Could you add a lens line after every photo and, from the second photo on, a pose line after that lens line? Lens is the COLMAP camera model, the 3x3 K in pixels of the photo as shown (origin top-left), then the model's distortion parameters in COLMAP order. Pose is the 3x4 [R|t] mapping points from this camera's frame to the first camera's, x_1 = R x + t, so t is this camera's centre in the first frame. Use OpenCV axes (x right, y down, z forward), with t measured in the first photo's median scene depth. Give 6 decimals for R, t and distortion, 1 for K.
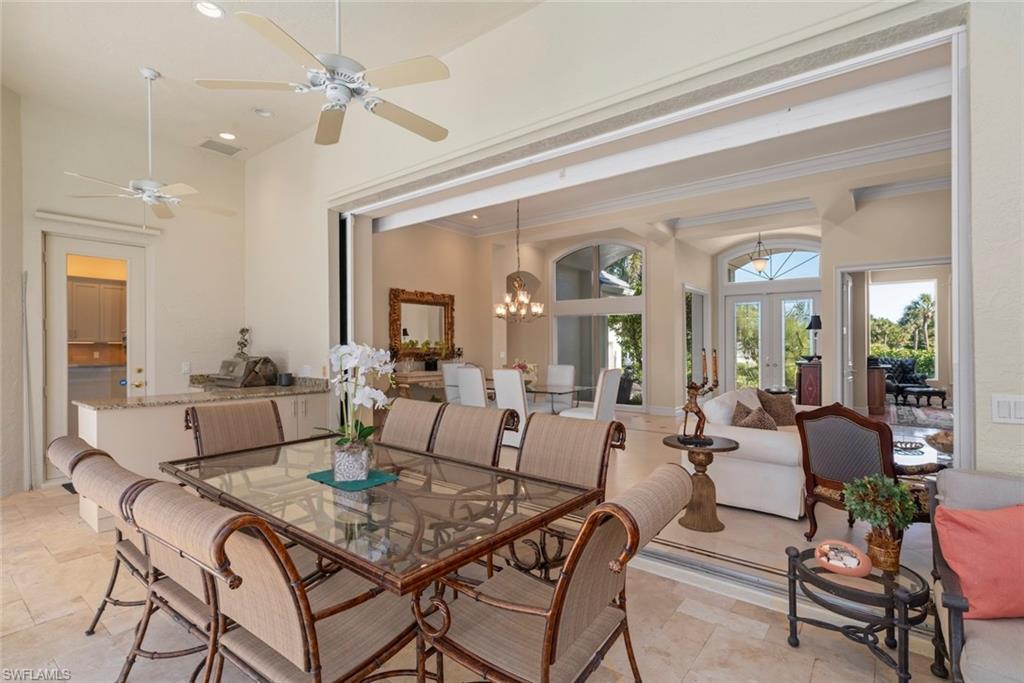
lens RADIAL K [[481.3, 0, 511.6], [0, 481.3, 341.6], [0, 0, 1]] dist [-0.000005, 0.000000]
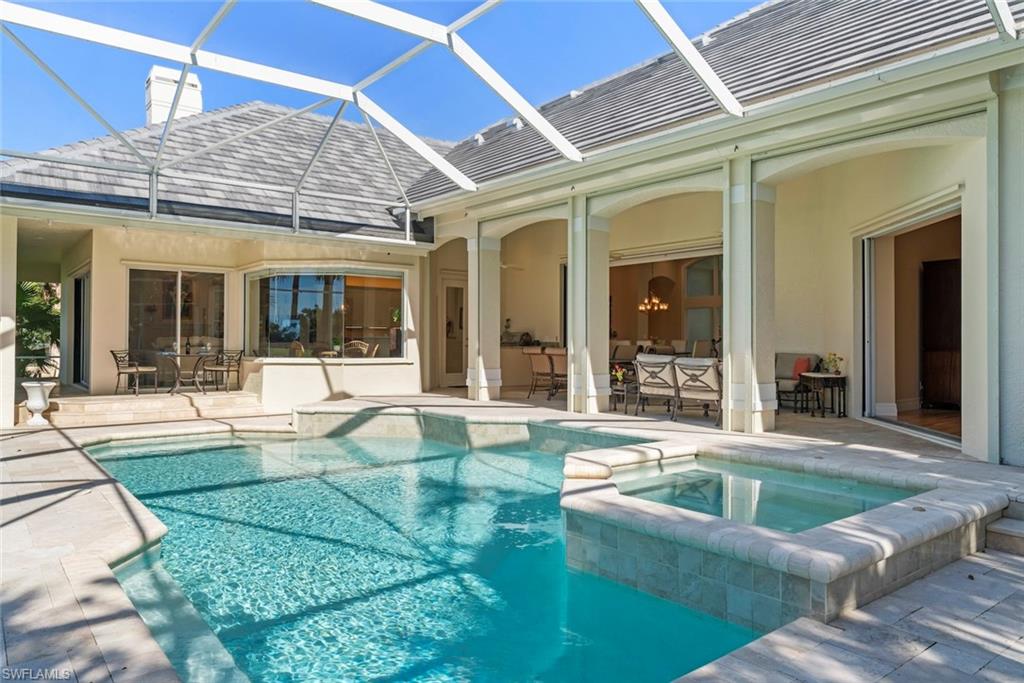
lens RADIAL K [[688.7, 0, 512.0], [0, 688.7, 340.6], [0, 0, 1]] dist [-0.000020, 0.000000]
pose [[0.974056, 0.001700, -0.226299, 0.081671], [-0.003013, 0.999981, -0.005456, 0.065999], [0.226285, 0.005996, 0.974043, -1.491608]]
